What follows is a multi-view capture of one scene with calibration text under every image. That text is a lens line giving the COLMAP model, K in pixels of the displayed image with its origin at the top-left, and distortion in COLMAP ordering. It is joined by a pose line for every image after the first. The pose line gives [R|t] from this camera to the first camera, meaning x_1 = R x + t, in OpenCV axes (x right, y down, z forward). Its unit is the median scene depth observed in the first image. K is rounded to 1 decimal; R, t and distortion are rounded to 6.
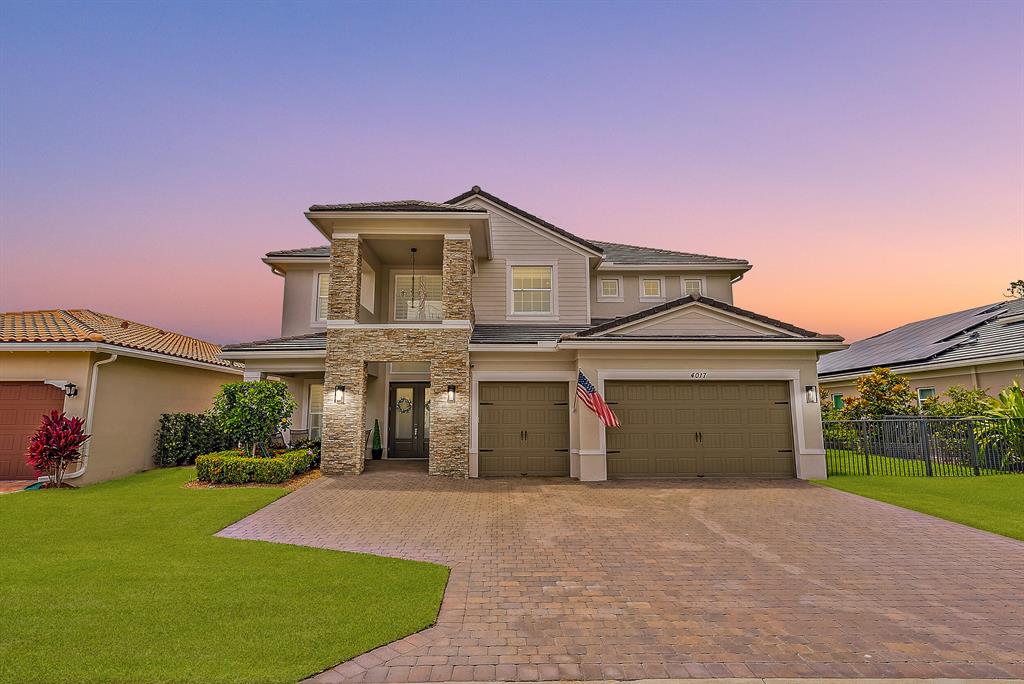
lens RADIAL K [[553.7, 0, 512.0], [0, 553.7, 342.0], [0, 0, 1]] dist [0.002572, -0.000103]
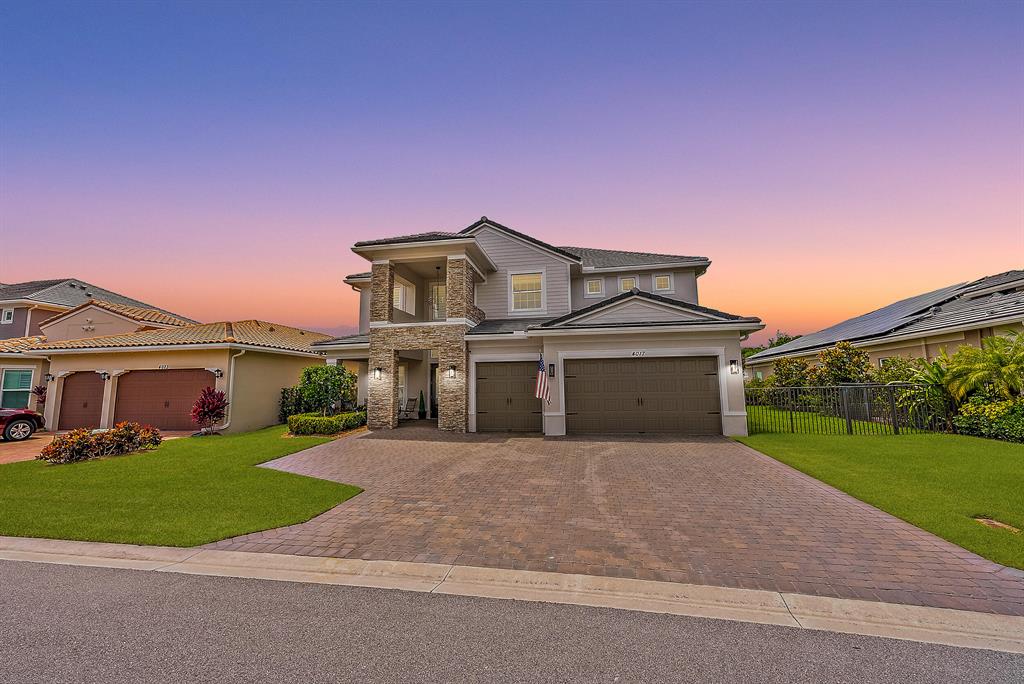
lens RADIAL K [[428.8, 0, 512.0], [0, 428.8, 342.0], [0, 0, 1]] dist [-0.002267, -0.000188]
pose [[0.979821, -0.031642, -0.197359, 0.246122], [0.037235, 0.999001, 0.024690, -0.001561], [0.196380, -0.031540, 0.980020, -0.018113]]
